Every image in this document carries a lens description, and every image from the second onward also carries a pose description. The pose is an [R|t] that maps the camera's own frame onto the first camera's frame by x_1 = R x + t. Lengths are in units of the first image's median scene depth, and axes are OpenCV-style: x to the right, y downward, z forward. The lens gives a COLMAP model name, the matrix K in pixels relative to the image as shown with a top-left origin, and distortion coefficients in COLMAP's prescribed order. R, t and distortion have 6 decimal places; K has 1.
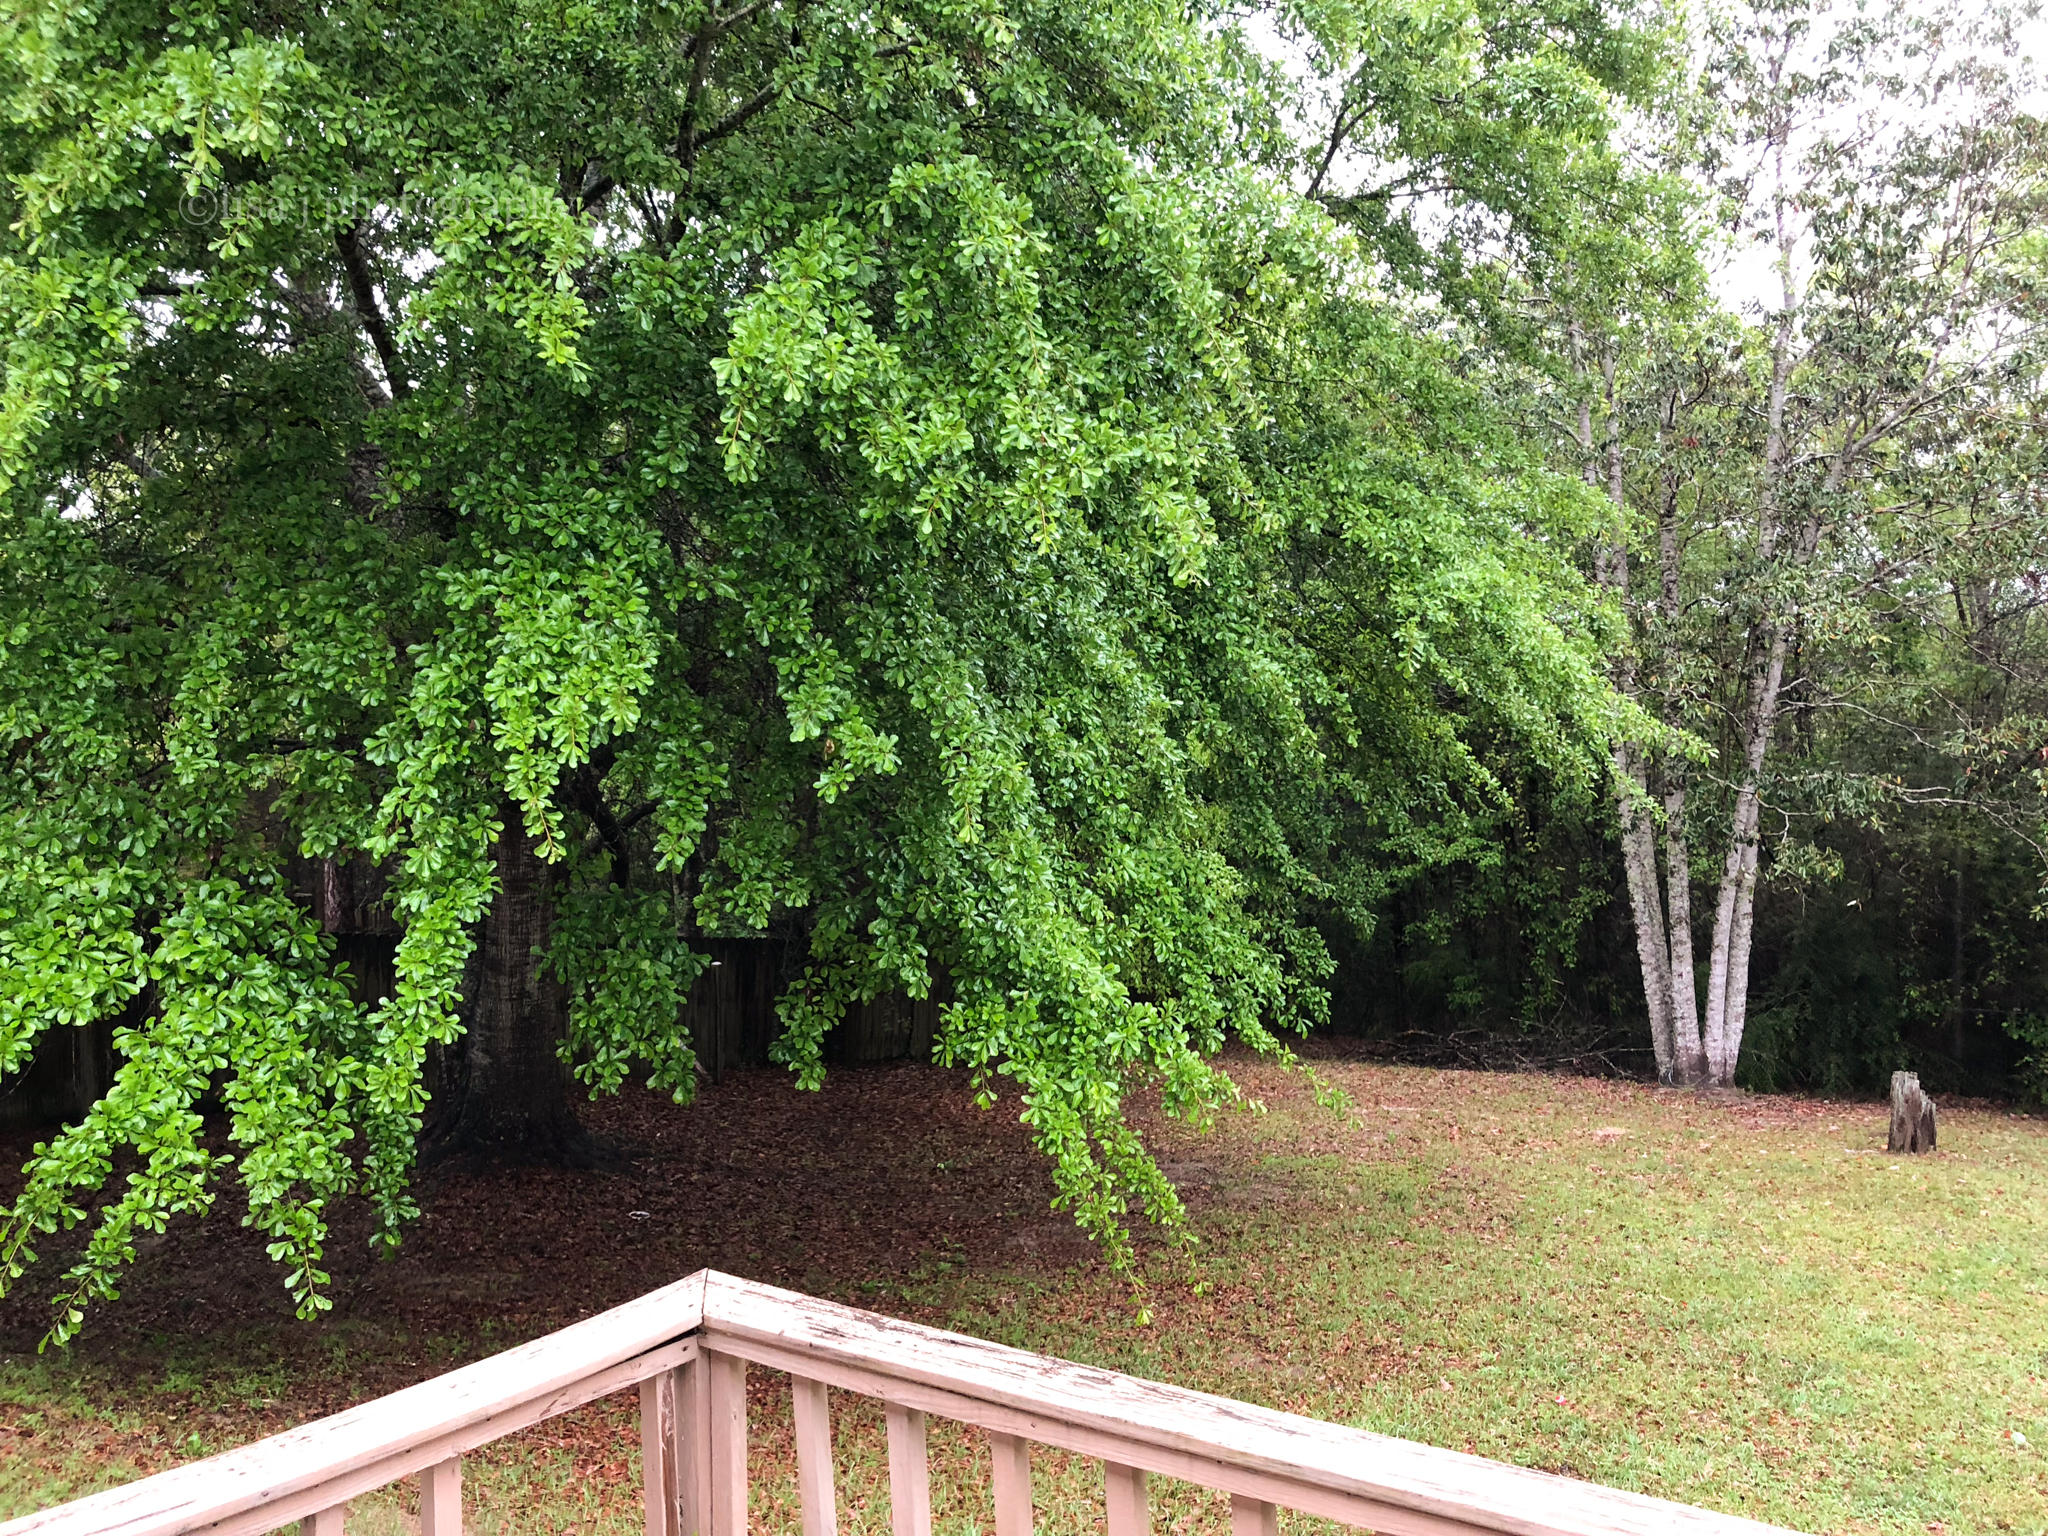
lens RADIAL K [[1680.8, 0, 1014.6], [0, 1680.8, 770.1], [0, 0, 1]] dist [0.017388, -0.012264]
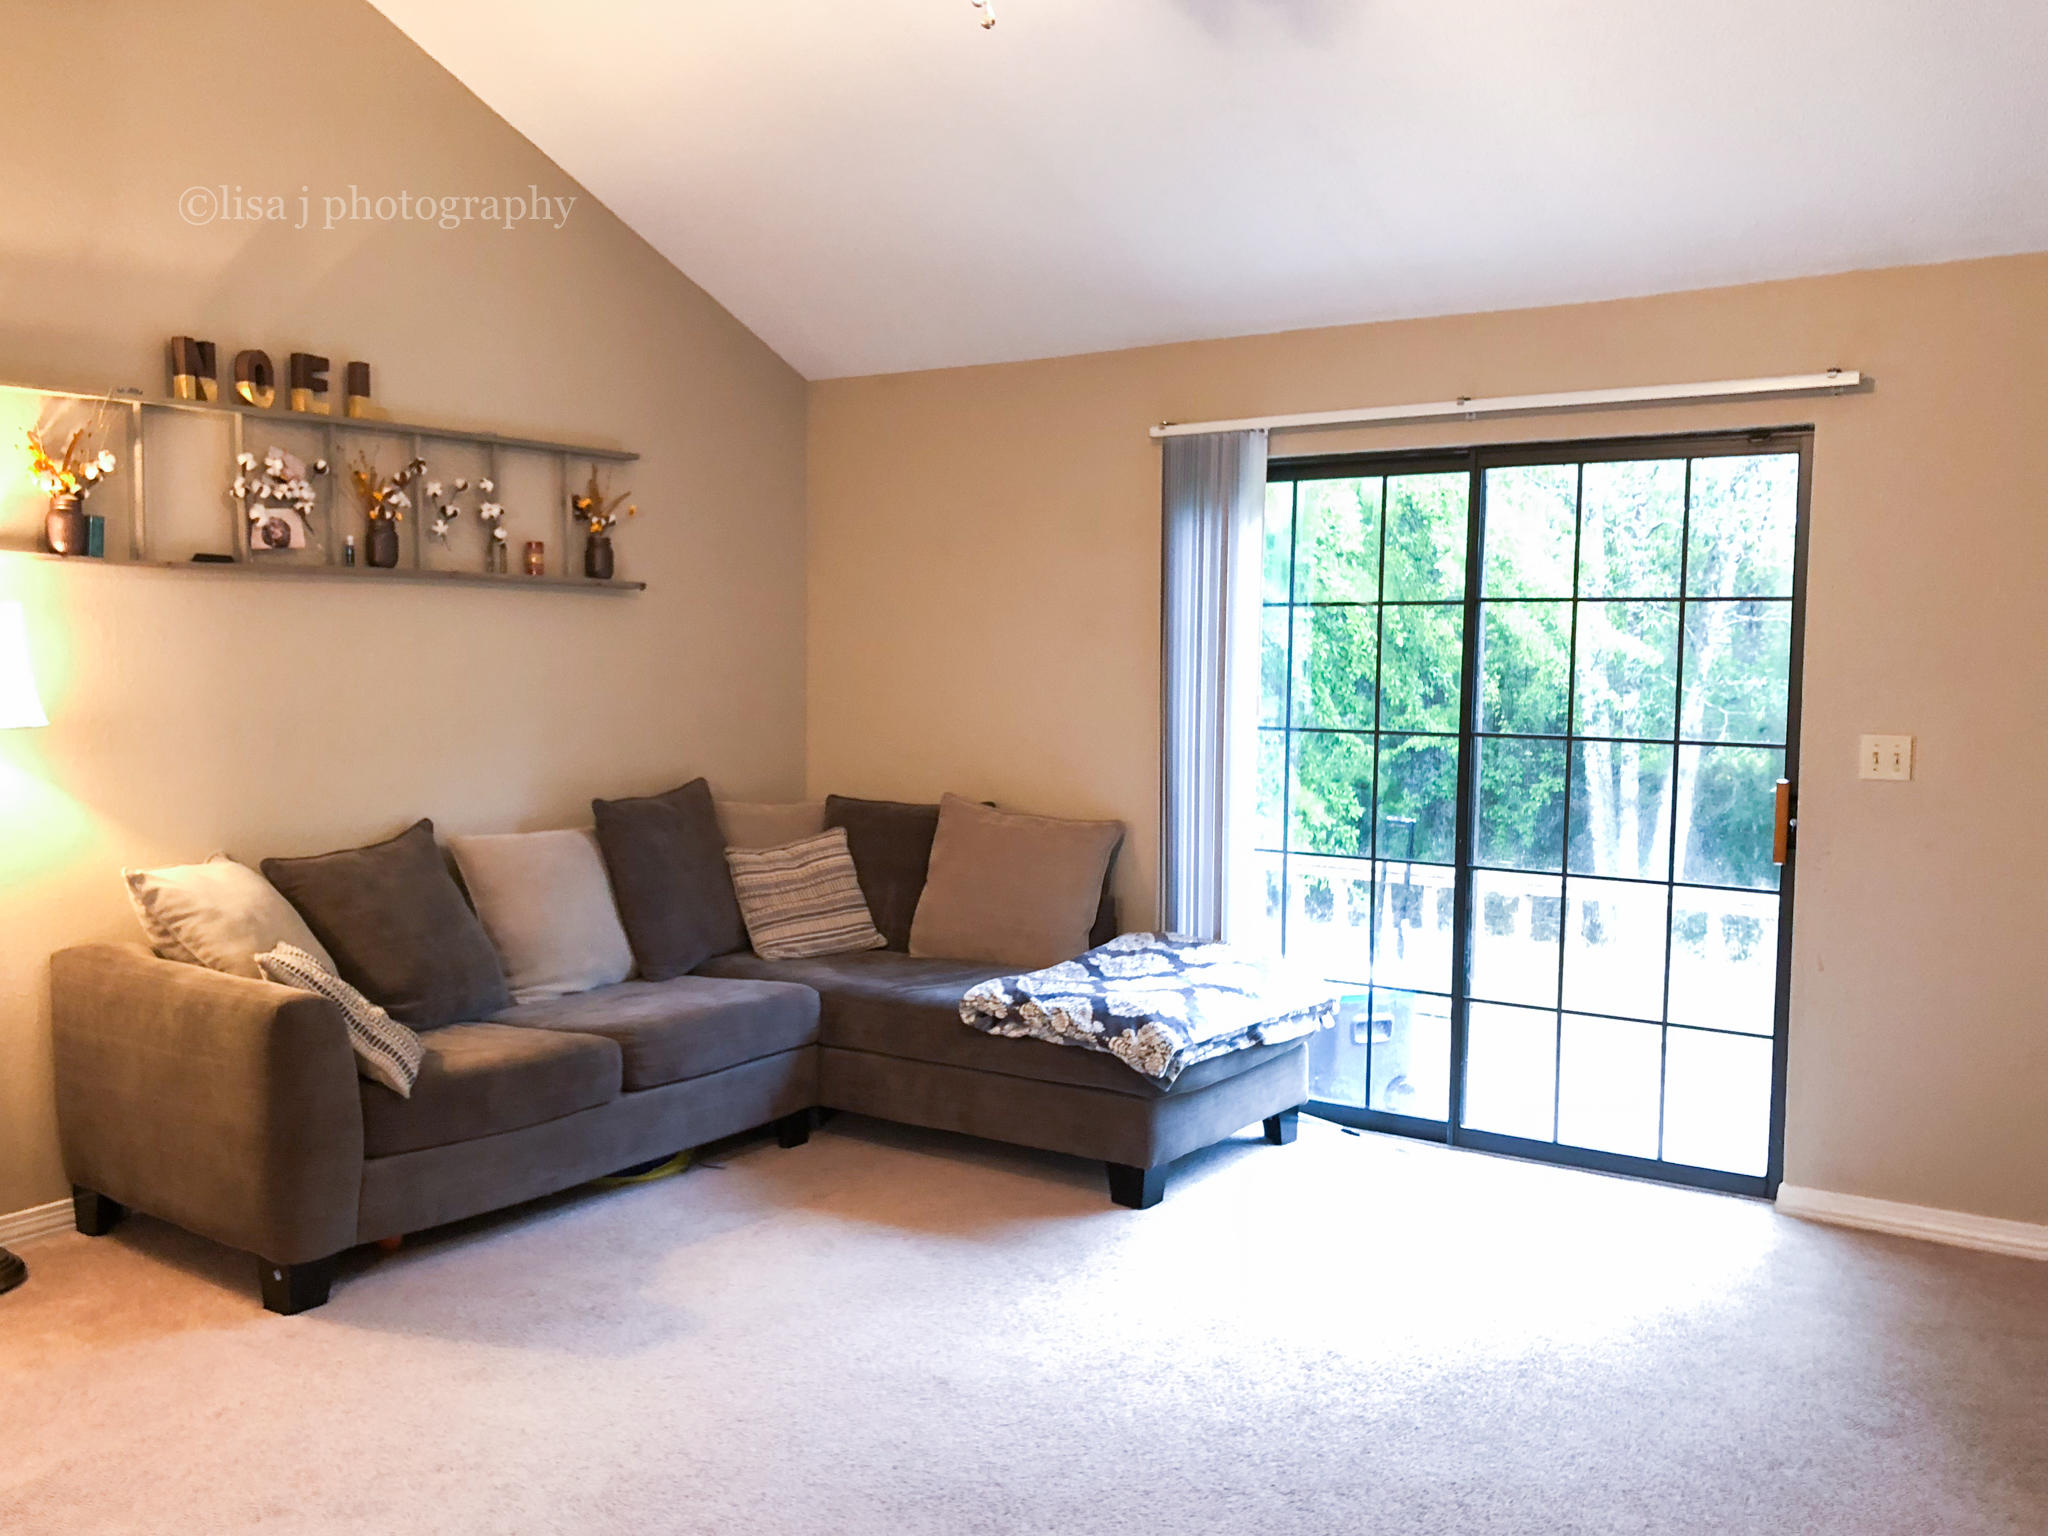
lens RADIAL K [[1680.8, 0, 1012.8], [0, 1680.8, 784.9], [0, 0, 1]] dist [0.017388, -0.012264]
pose [[0.999069, 0.037081, 0.022052, -0.061214], [-0.038766, 0.995907, 0.081652, -0.000174], [-0.018934, -0.082431, 0.996417, -0.164016]]
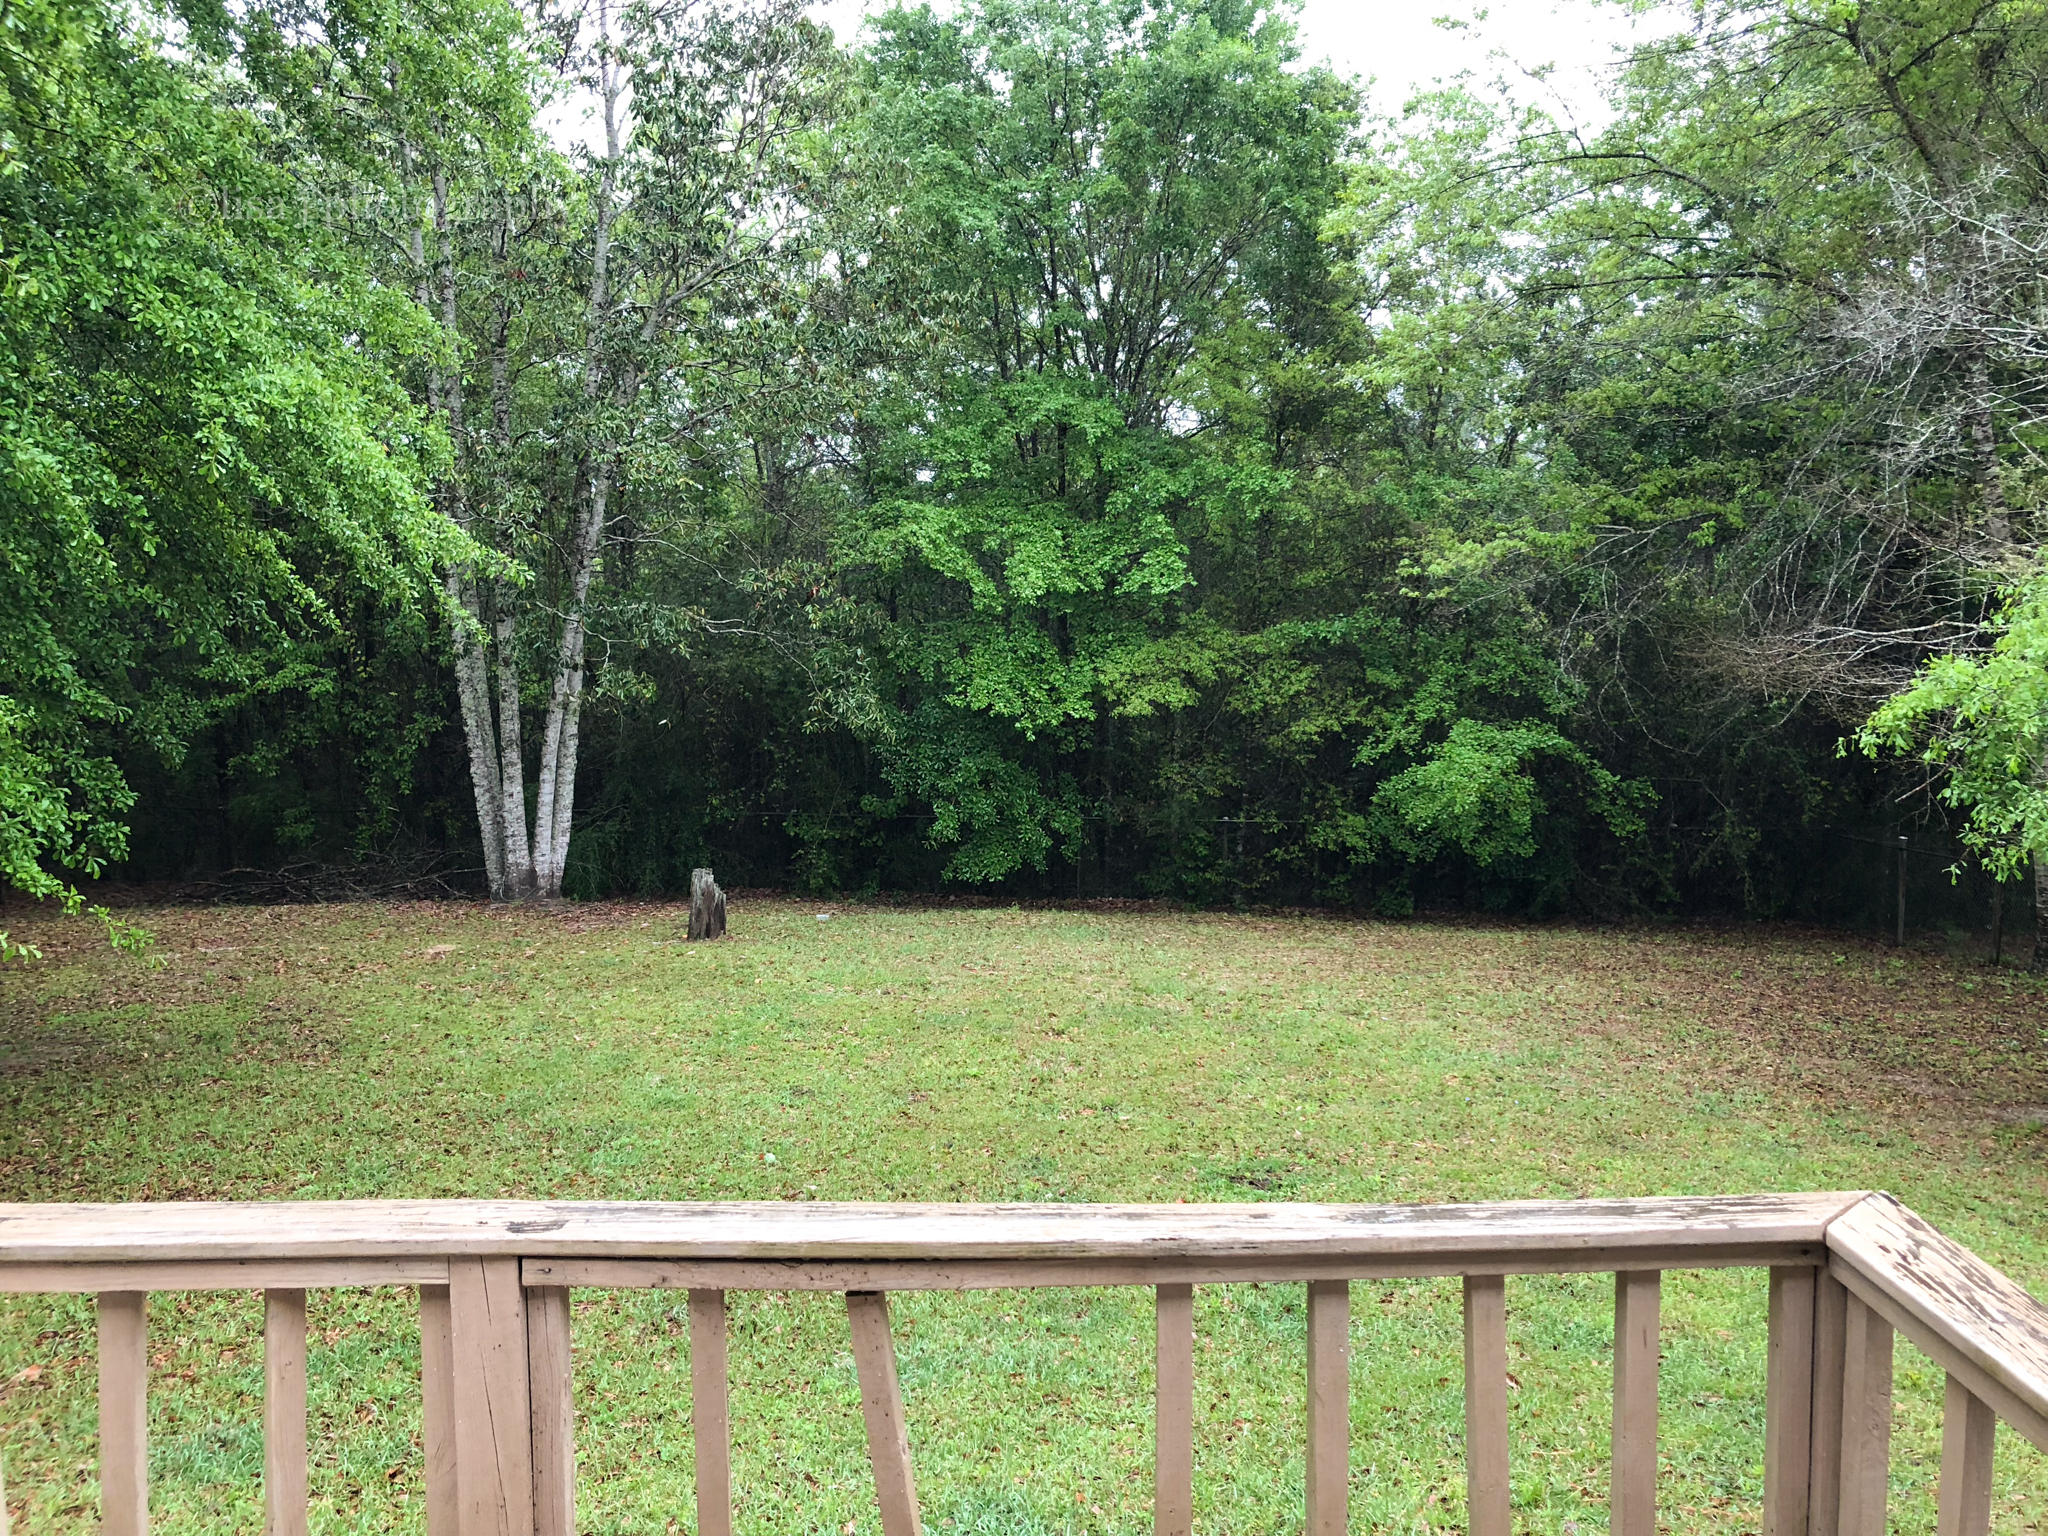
lens RADIAL K [[1680.8, 0, 1021.9], [0, 1680.8, 742.3], [0, 0, 1]] dist [0.017388, -0.012264]
pose [[0.786074, -0.027963, 0.617500, 0.002520], [-0.024610, 0.996768, 0.076466, 0.002387], [-0.617643, -0.075305, 0.782845, -0.006905]]
